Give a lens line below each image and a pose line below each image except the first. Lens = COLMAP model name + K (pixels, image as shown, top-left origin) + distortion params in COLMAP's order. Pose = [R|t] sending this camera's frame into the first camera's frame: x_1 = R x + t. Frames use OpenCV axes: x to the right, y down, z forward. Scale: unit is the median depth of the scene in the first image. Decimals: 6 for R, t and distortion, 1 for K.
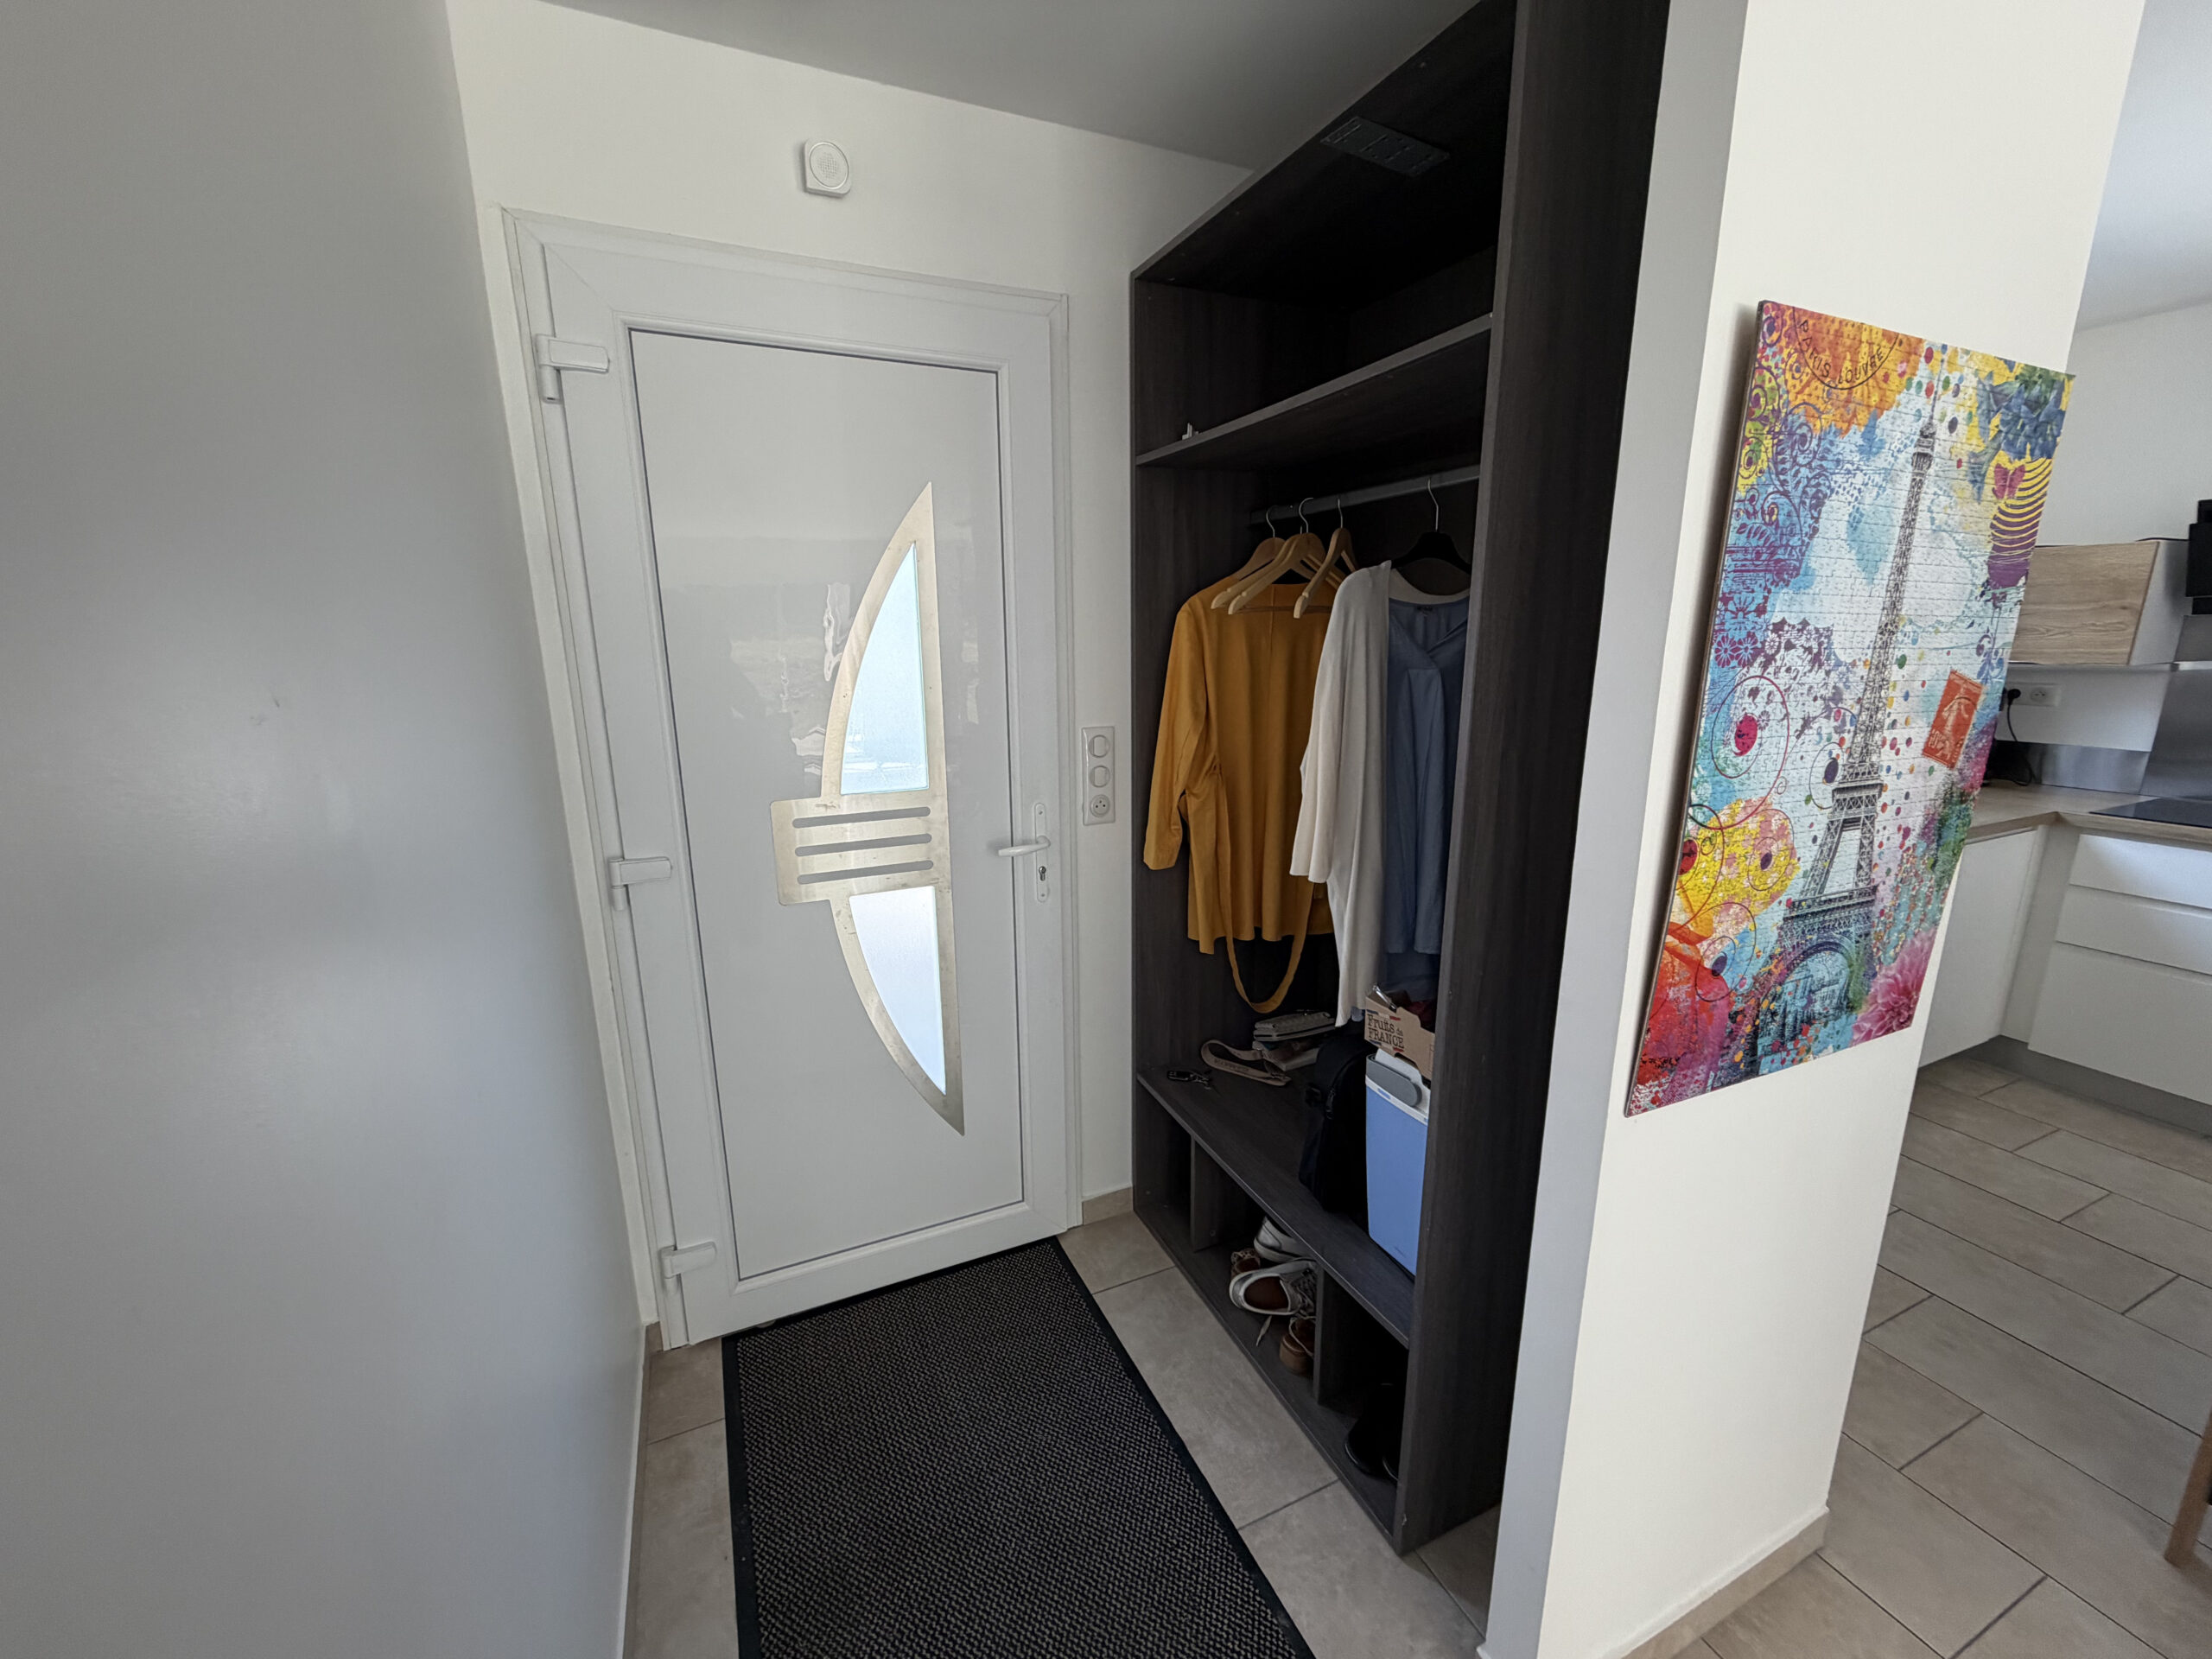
lens RADIAL K [[885.1, 0, 1104.4], [0, 885.1, 837.3], [0, 0, 1]] dist [0.003933, 0.000507]
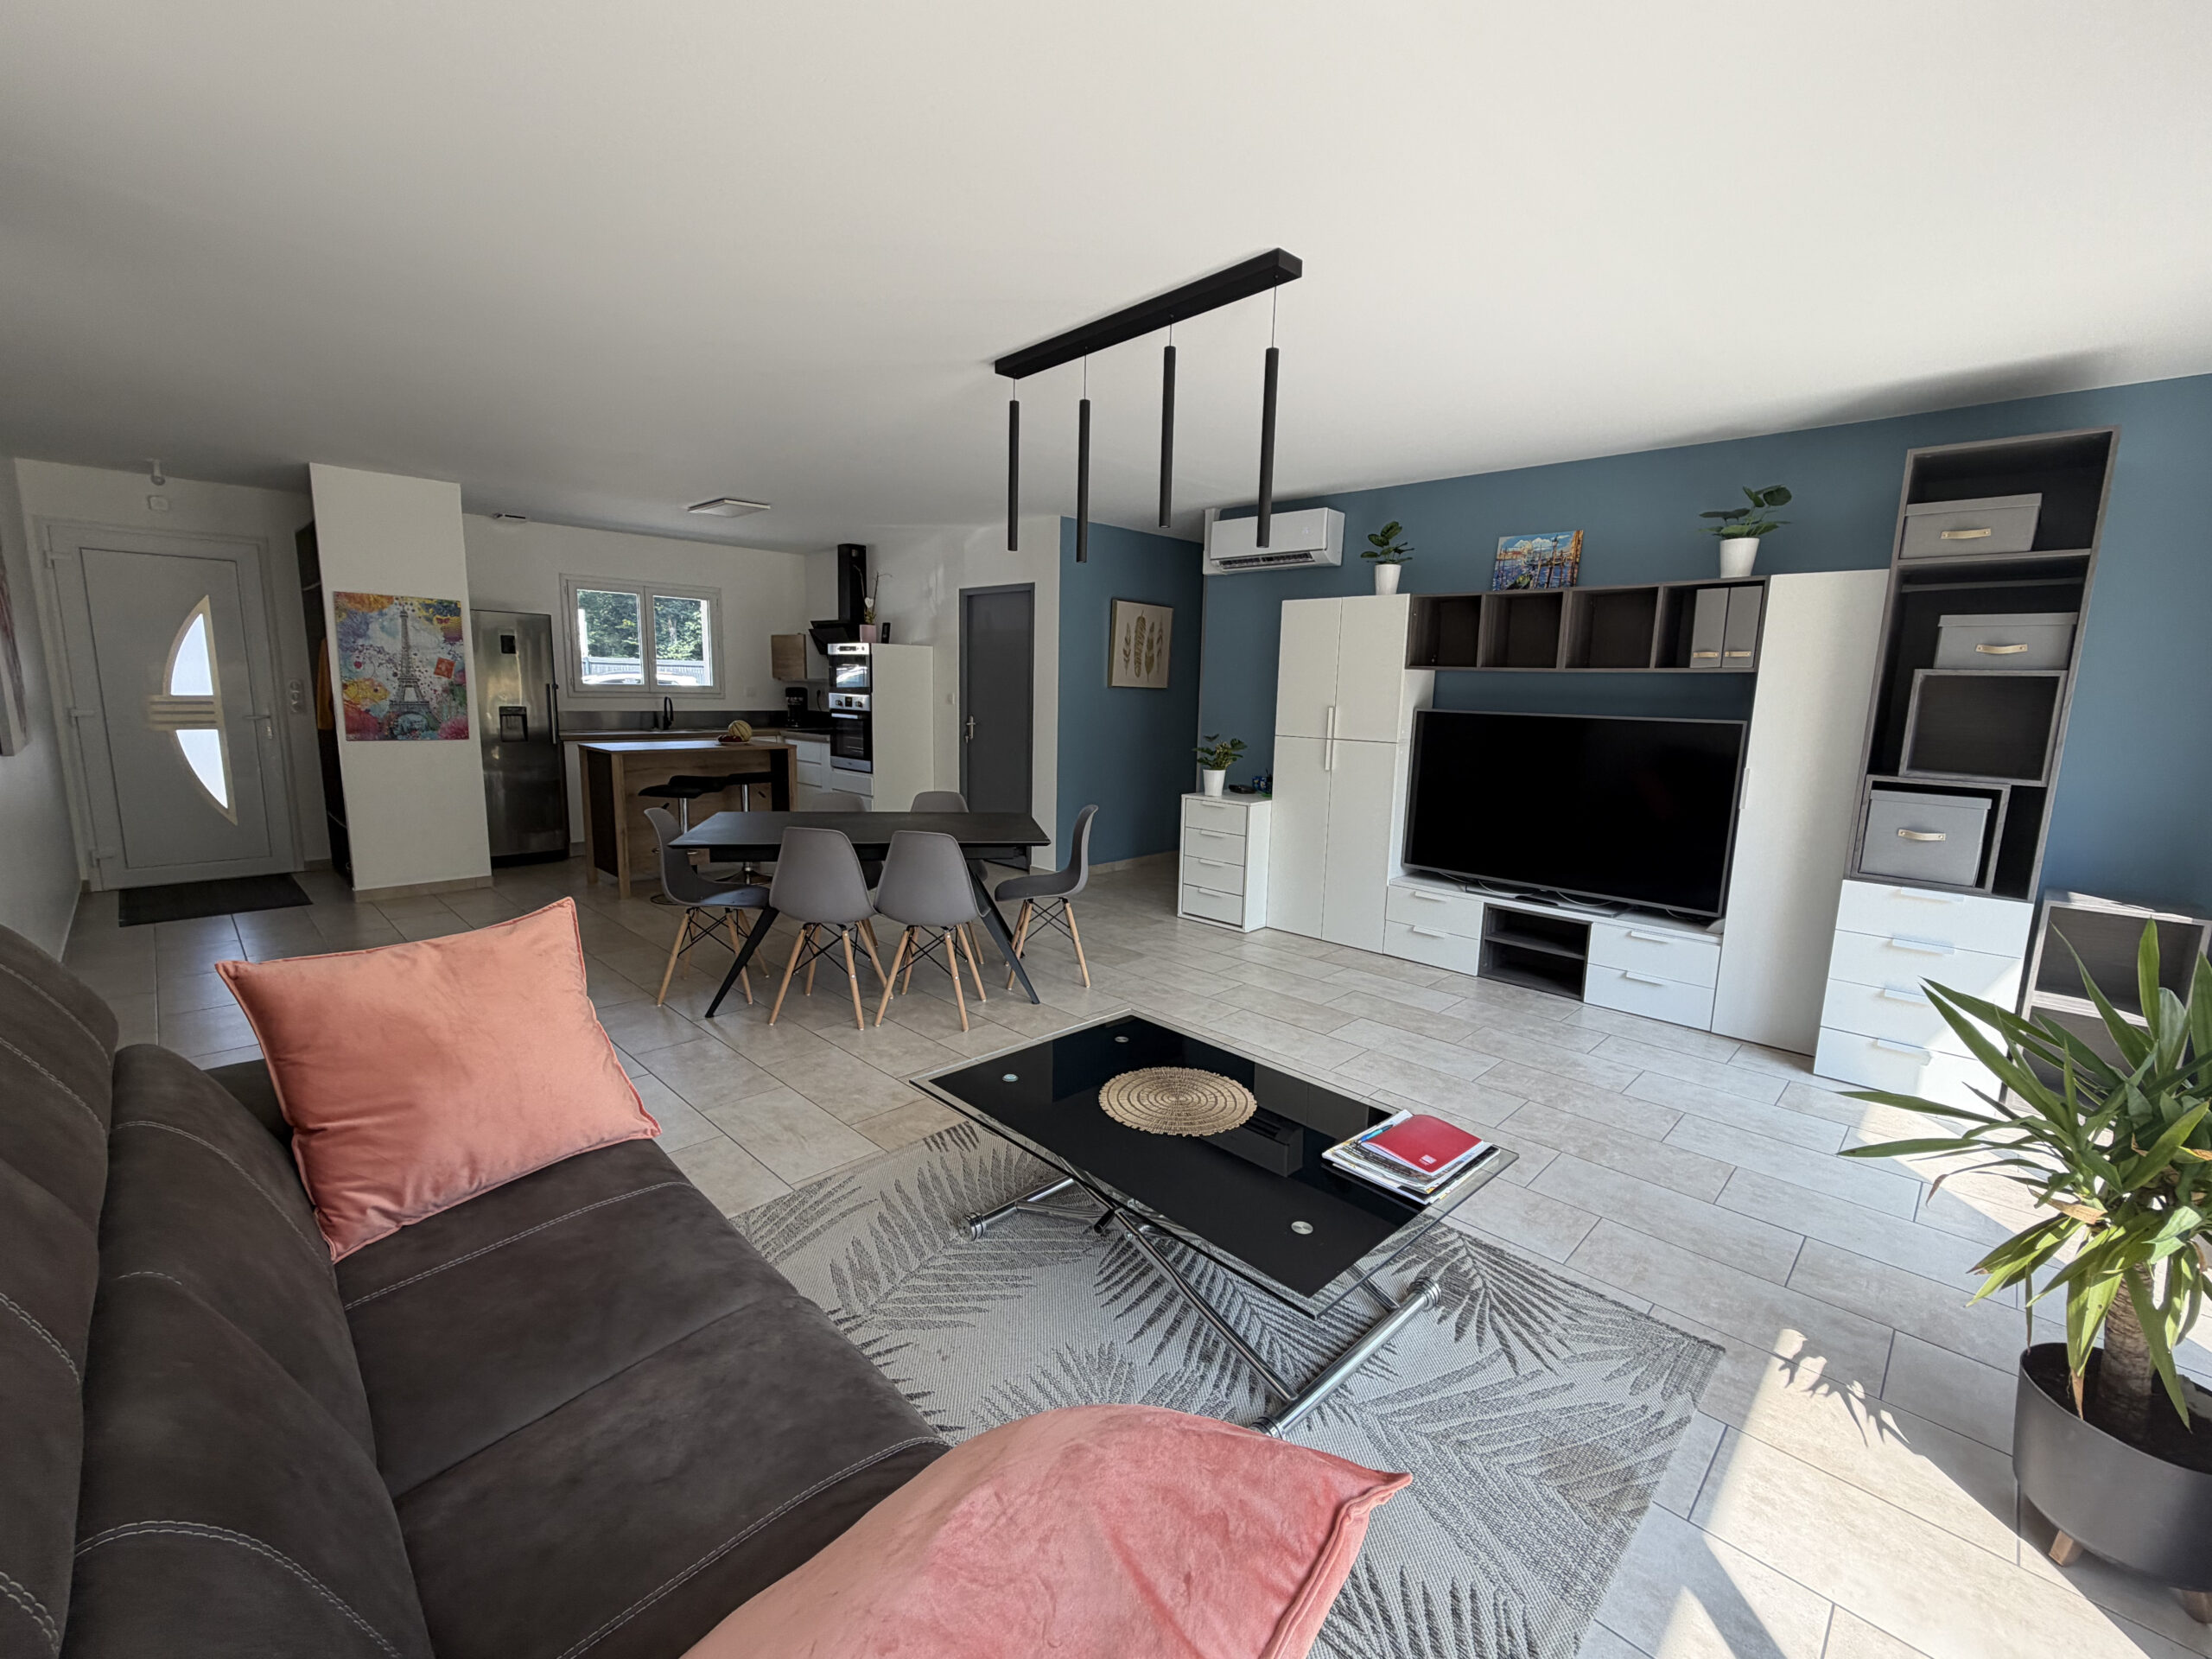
lens RADIAL K [[941.0, 0, 1113.3], [0, 941.0, 838.5], [0, 0, 1]] dist [0.003249, 0.000109]
pose [[0.933308, -0.025021, 0.358203, 1.410031], [0.045861, 0.997706, -0.049801, 0.691076], [-0.356135, 0.062907, 0.932315, -2.856057]]
